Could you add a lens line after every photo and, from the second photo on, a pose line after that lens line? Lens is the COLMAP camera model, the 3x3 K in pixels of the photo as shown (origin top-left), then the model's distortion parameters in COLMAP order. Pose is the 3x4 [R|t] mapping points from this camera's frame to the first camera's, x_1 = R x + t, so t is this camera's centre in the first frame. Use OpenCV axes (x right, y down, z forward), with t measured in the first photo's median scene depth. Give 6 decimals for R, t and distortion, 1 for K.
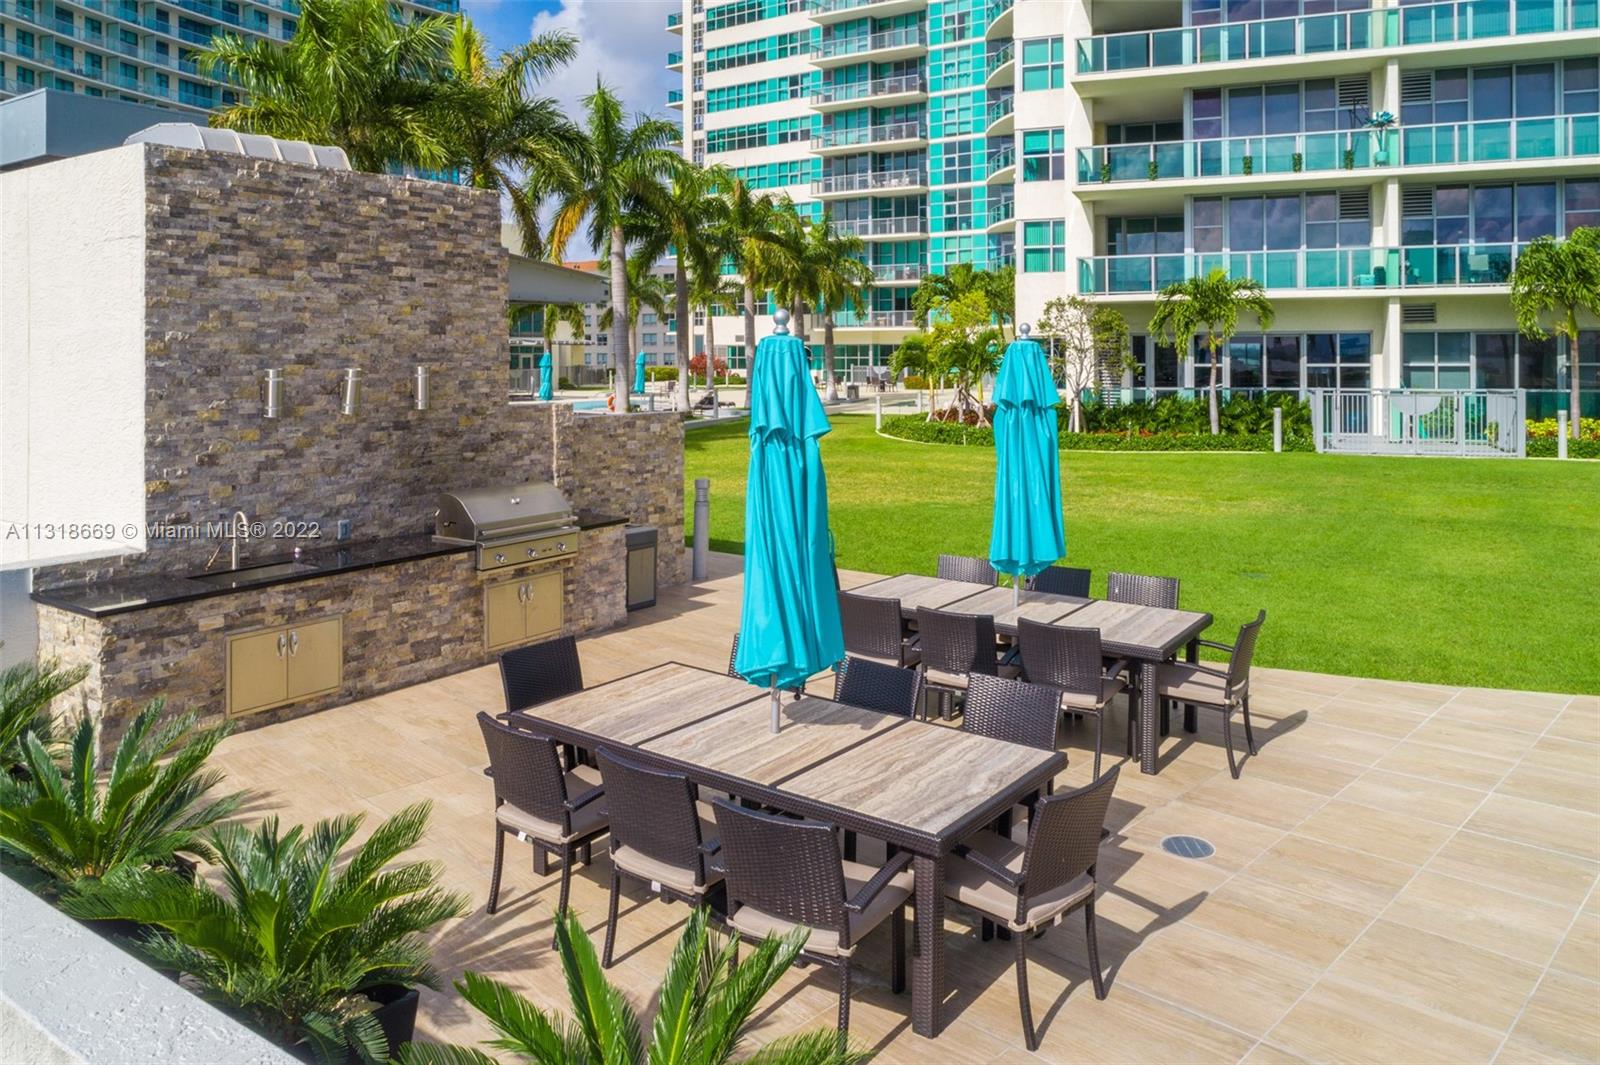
lens RADIAL K [[1095.1, 0, 800.0], [0, 1095.1, 532.5], [0, 0, 1]] dist [-0.003299, -0.002338]
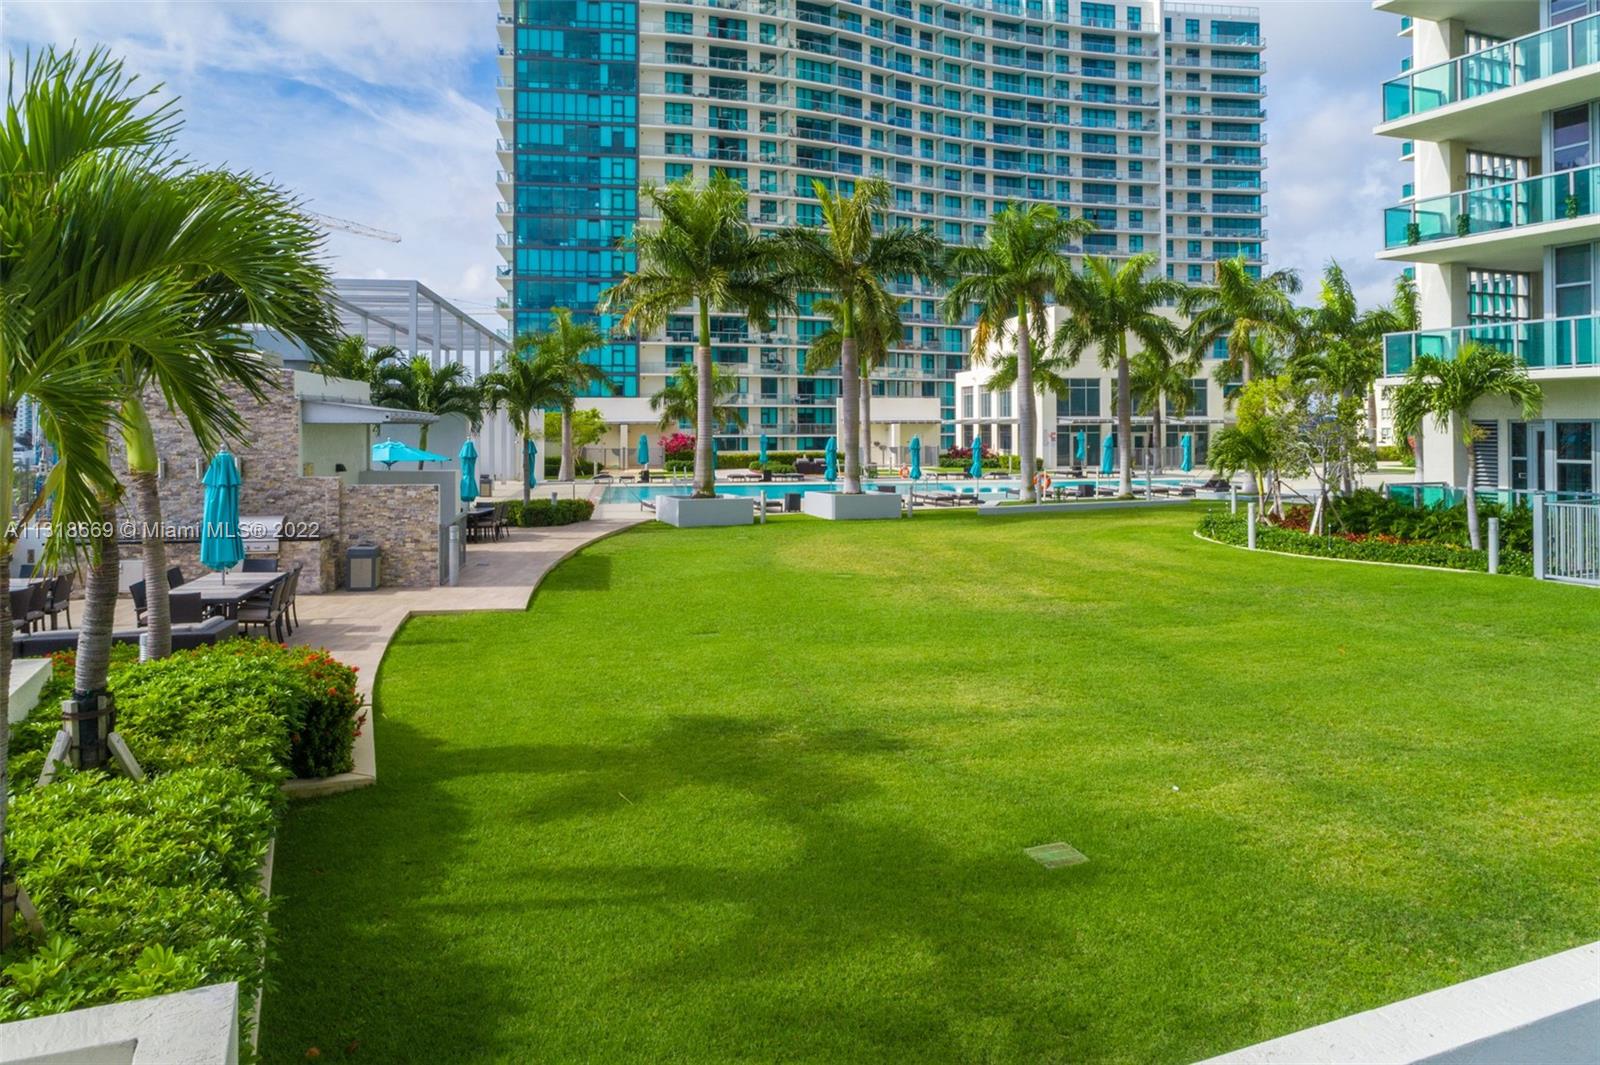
lens RADIAL K [[1108.3, 0, 800.0], [0, 1108.3, 532.5], [0, 0, 1]] dist [0.063063, 0.000285]
pose [[0.699828, 0.068698, -0.711000, 0.620584], [-0.114837, 0.993238, -0.017065, -0.029777], [0.705020, 0.093591, 0.702985, 0.078336]]
